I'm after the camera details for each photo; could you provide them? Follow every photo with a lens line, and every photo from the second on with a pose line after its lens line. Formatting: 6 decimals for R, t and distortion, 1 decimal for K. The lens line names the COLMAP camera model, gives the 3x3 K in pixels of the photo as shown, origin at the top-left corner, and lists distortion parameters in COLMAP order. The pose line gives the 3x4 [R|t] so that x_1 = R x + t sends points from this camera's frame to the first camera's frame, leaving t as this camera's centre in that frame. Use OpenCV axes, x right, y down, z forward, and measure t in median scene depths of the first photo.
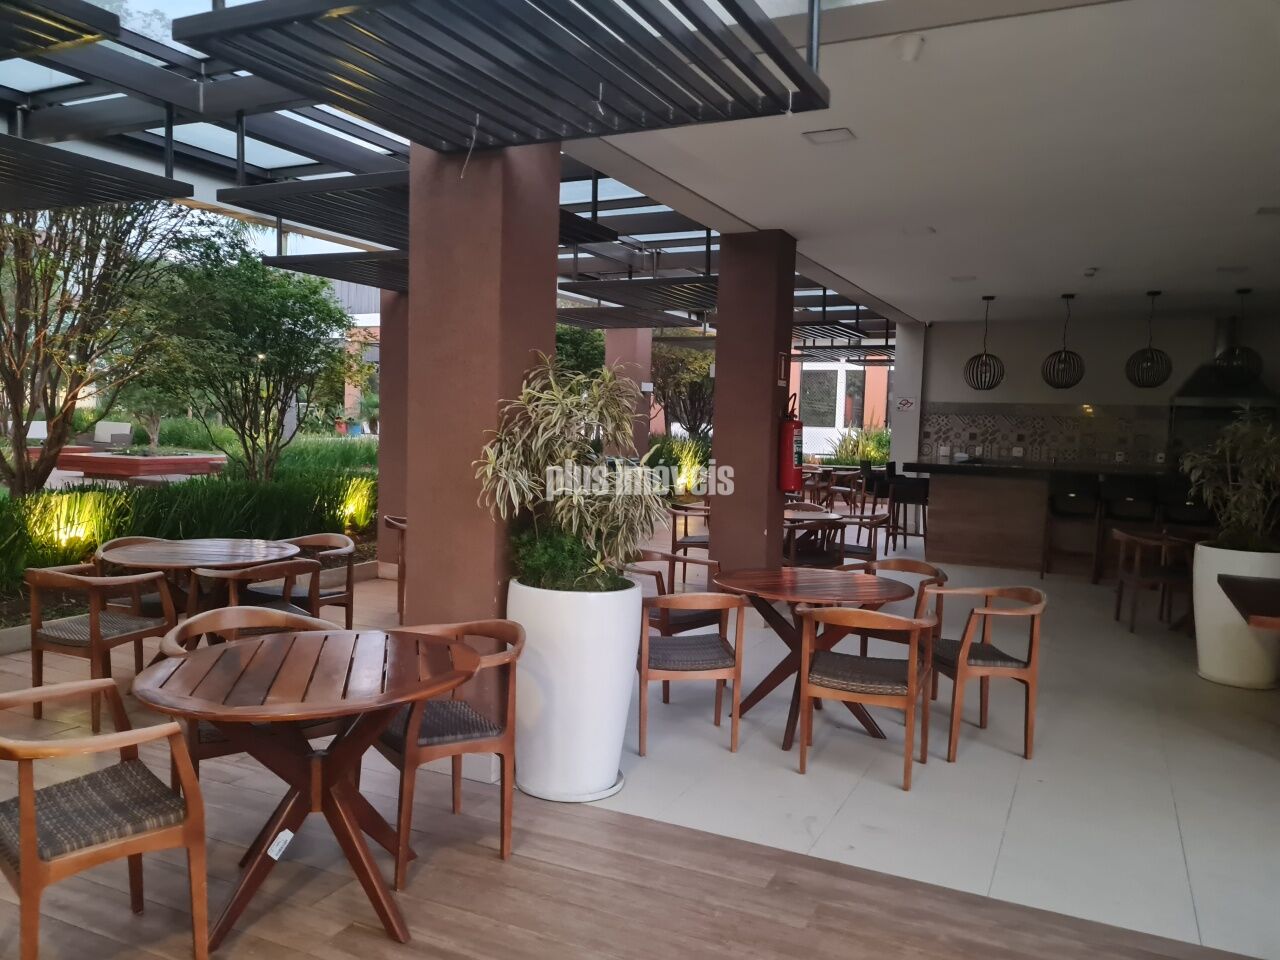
lens RADIAL K [[966.7, 0, 638.2], [0, 966.7, 487.0], [0, 0, 1]] dist [0.012138, 0.004766]
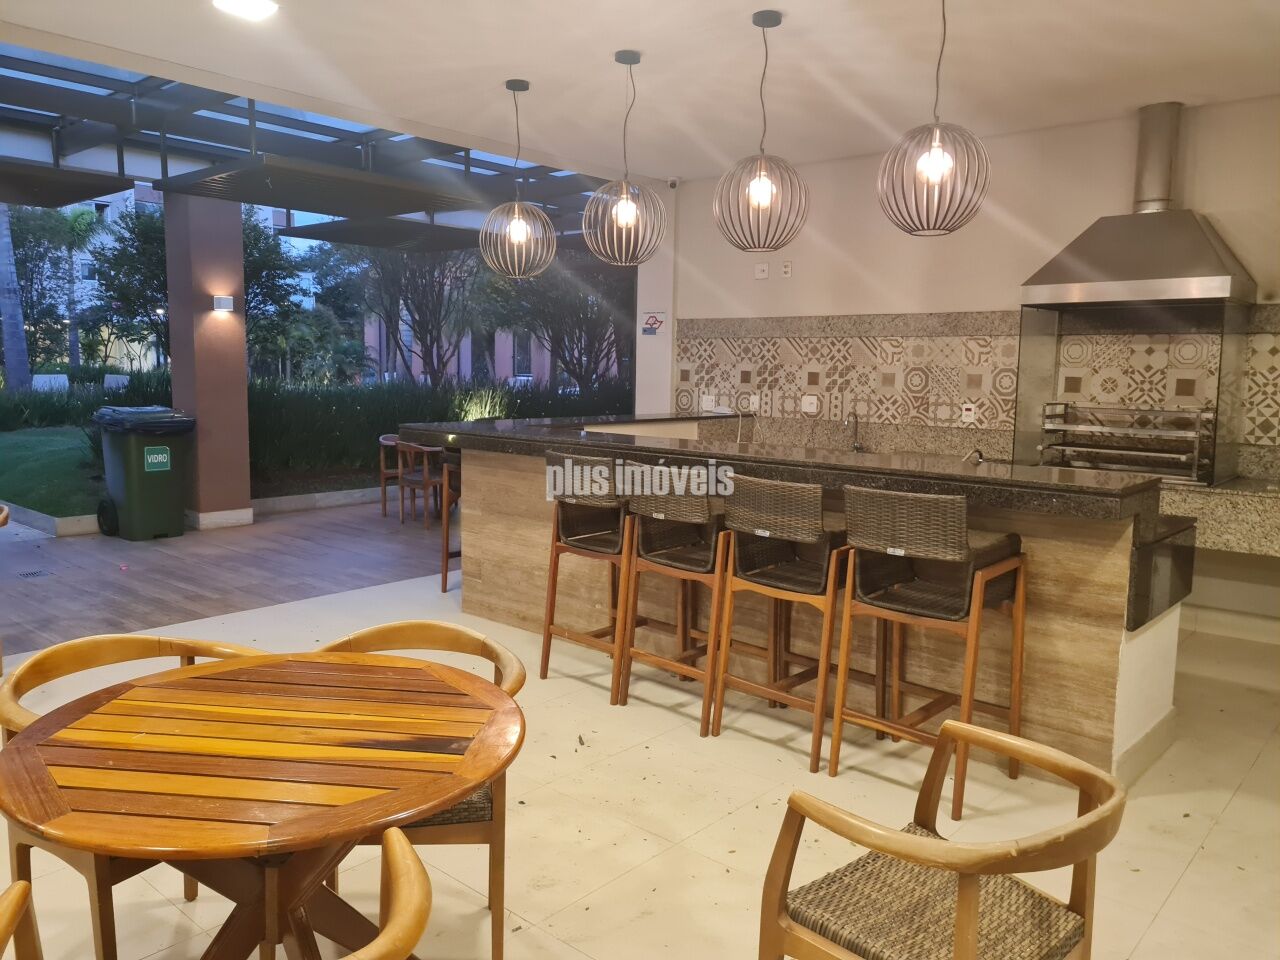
lens RADIAL K [[966.7, 0, 639.9], [0, 966.7, 480.0], [0, 0, 1]] dist [0.012138, 0.004766]
pose [[0.957959, 0.022023, -0.286059, 0.455530], [-0.011061, 0.999143, 0.039881, -0.013714], [0.286692, -0.035041, 0.957382, 0.438029]]
